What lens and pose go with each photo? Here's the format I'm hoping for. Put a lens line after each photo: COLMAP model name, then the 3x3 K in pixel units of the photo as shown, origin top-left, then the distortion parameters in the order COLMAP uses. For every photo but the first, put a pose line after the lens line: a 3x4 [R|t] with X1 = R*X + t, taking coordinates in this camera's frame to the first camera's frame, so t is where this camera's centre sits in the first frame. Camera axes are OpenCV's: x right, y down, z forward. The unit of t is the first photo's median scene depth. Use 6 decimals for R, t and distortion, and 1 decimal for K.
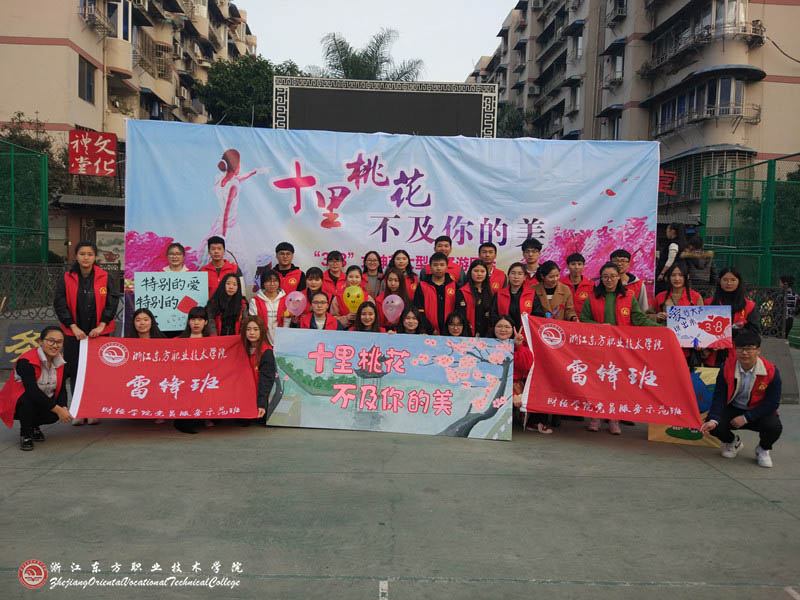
lens RADIAL K [[642.4, 0, 397.6], [0, 642.4, 299.7], [0, 0, 1]] dist [-0.015056, -0.027281]
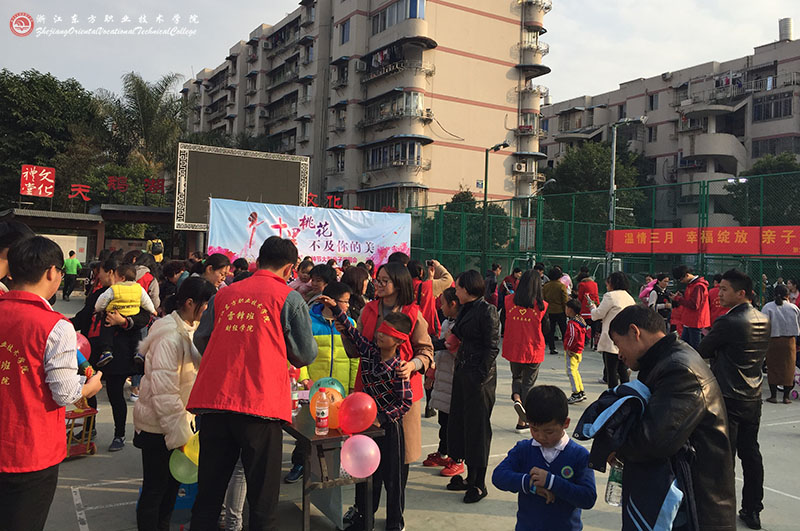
lens RADIAL K [[687.6, 0, 400.0], [0, 687.6, 264.4], [0, 0, 1]] dist [0.006353, 0.001403]
pose [[0.880942, -0.008627, 0.473146, -0.359899], [0.024724, 0.999307, -0.027812, 0.016471], [-0.472578, 0.036199, 0.880545, -0.546625]]
